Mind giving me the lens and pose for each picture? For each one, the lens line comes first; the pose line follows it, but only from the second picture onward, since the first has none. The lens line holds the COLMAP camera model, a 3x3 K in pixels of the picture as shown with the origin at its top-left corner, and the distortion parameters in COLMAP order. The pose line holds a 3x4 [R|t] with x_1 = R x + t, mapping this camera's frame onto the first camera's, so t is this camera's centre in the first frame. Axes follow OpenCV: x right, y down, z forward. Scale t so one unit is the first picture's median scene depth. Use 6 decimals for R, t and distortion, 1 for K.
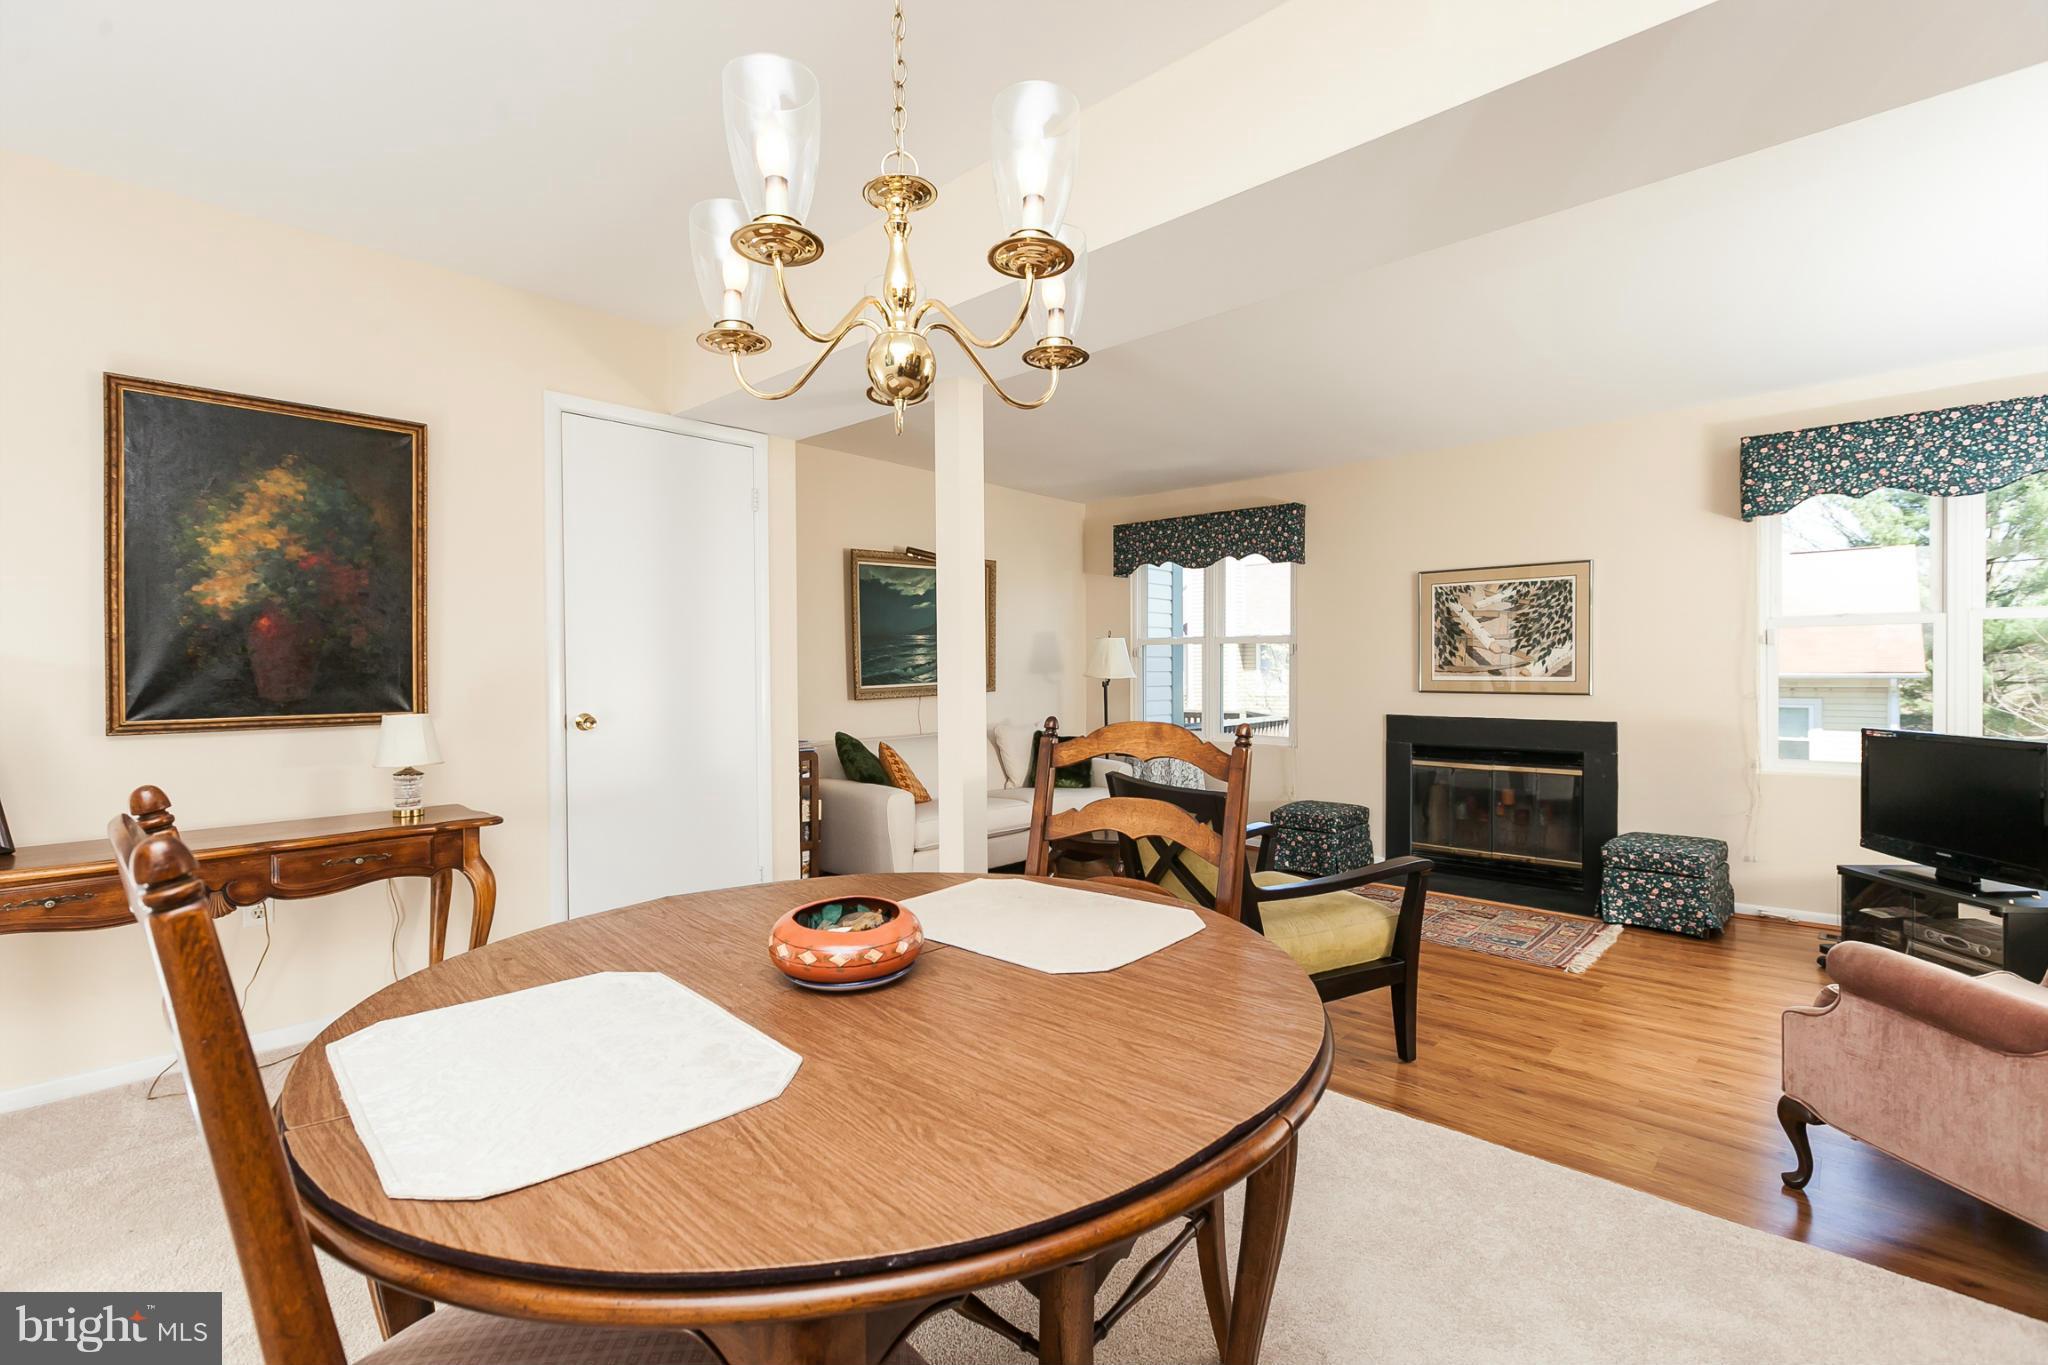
lens RADIAL K [[908.7, 0, 1016.3], [0, 908.7, 674.2], [0, 0, 1]] dist [0.002200, -0.001670]
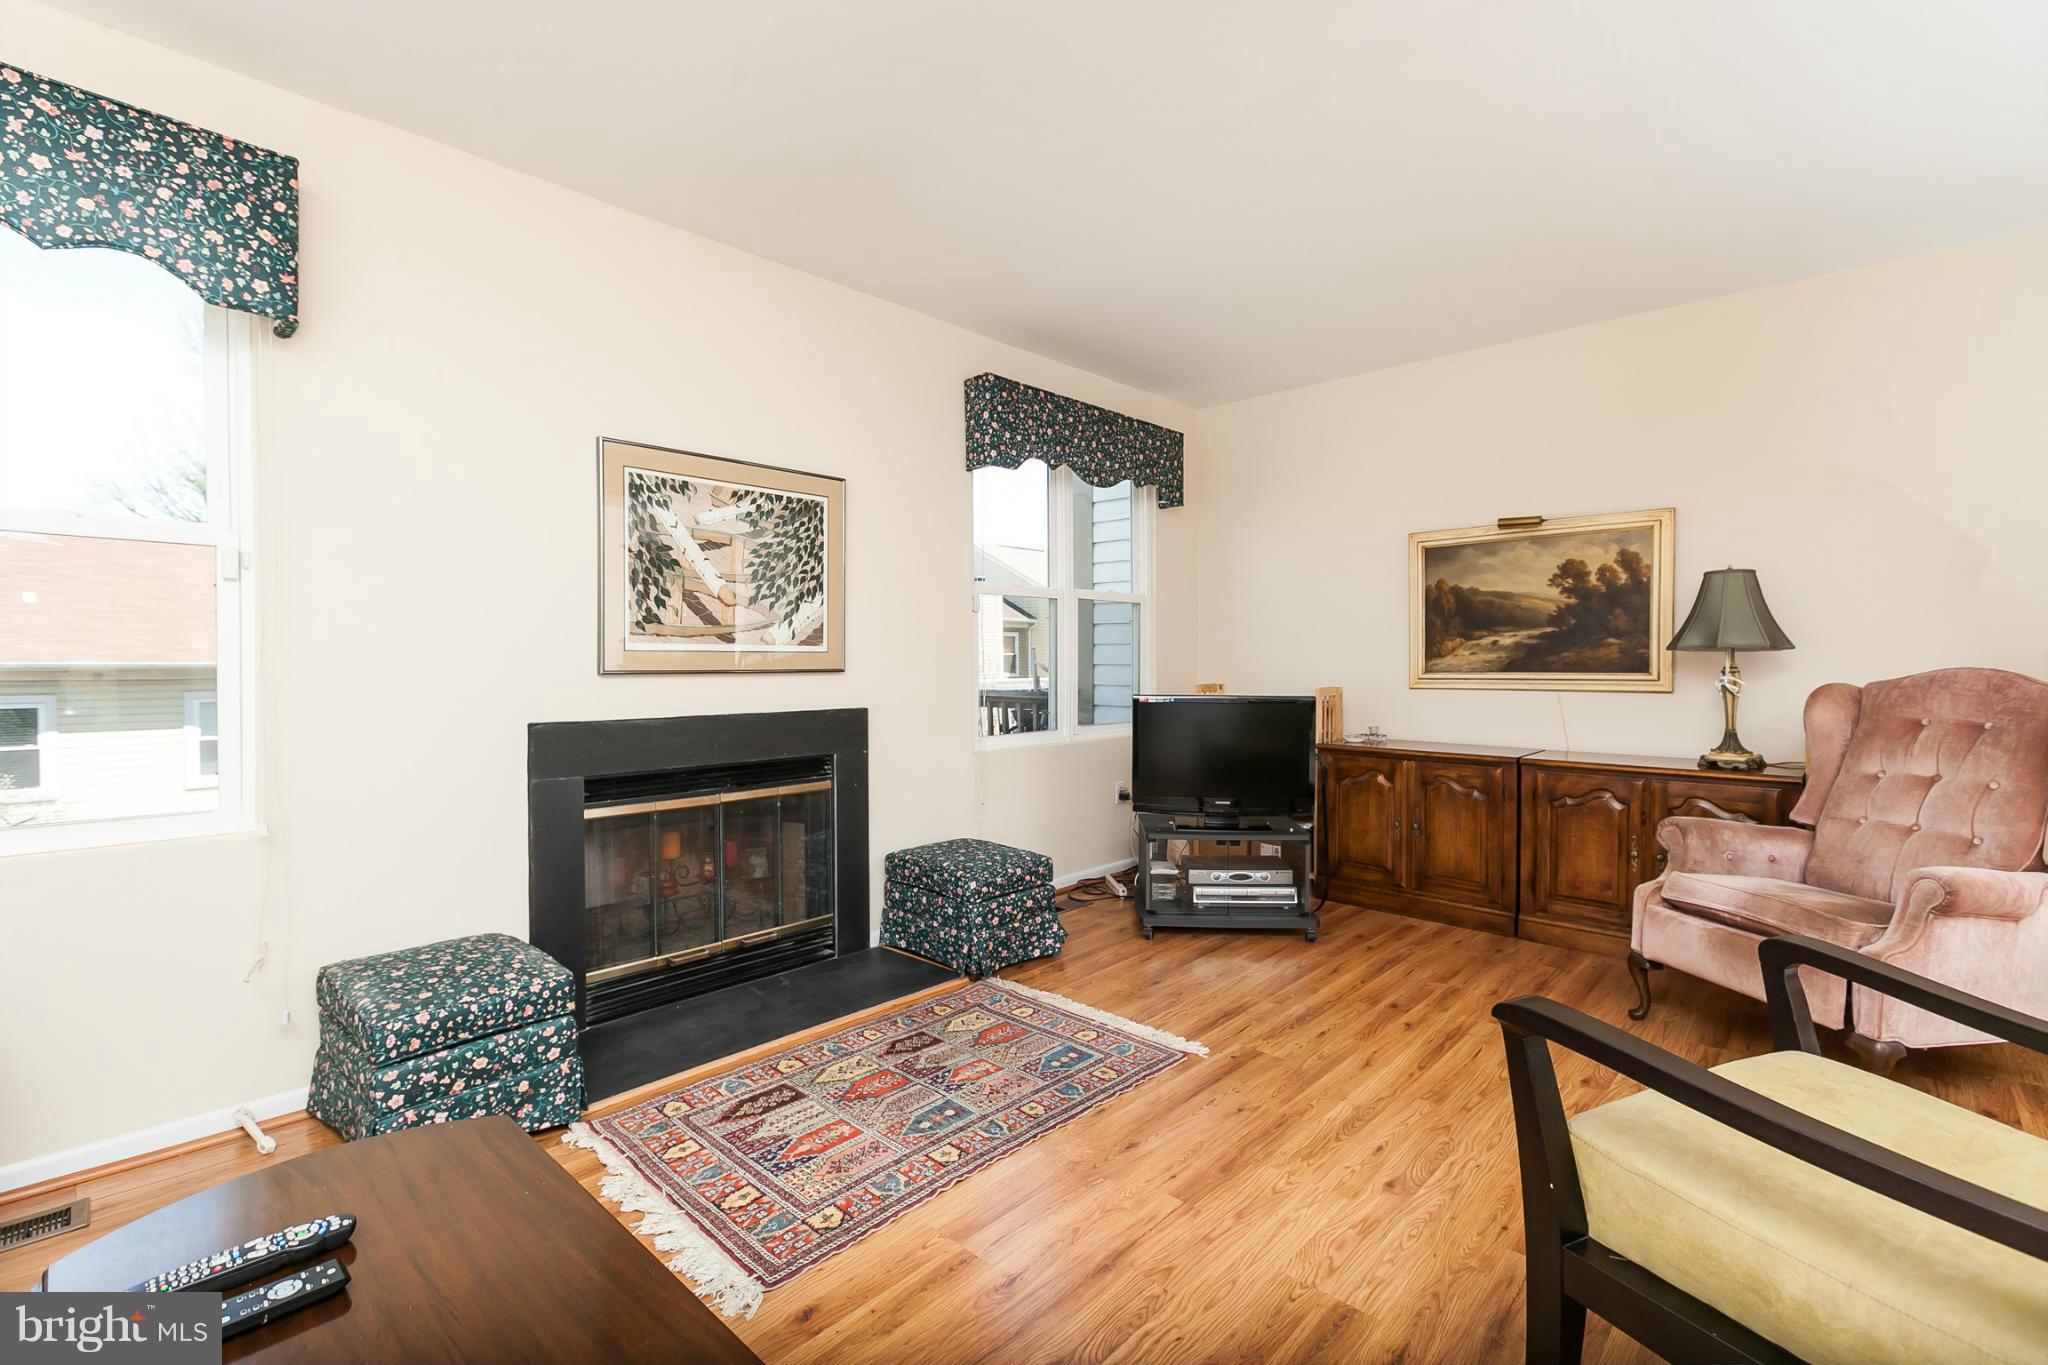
lens RADIAL K [[908.7, 0, 1017.4], [0, 908.7, 674.7], [0, 0, 1]] dist [0.002200, -0.001670]
pose [[0.004829, -0.012417, 0.999911, -0.068308], [0.006930, 0.999899, 0.012383, 0.016961], [-0.999964, 0.006870, 0.004915, 0.840343]]
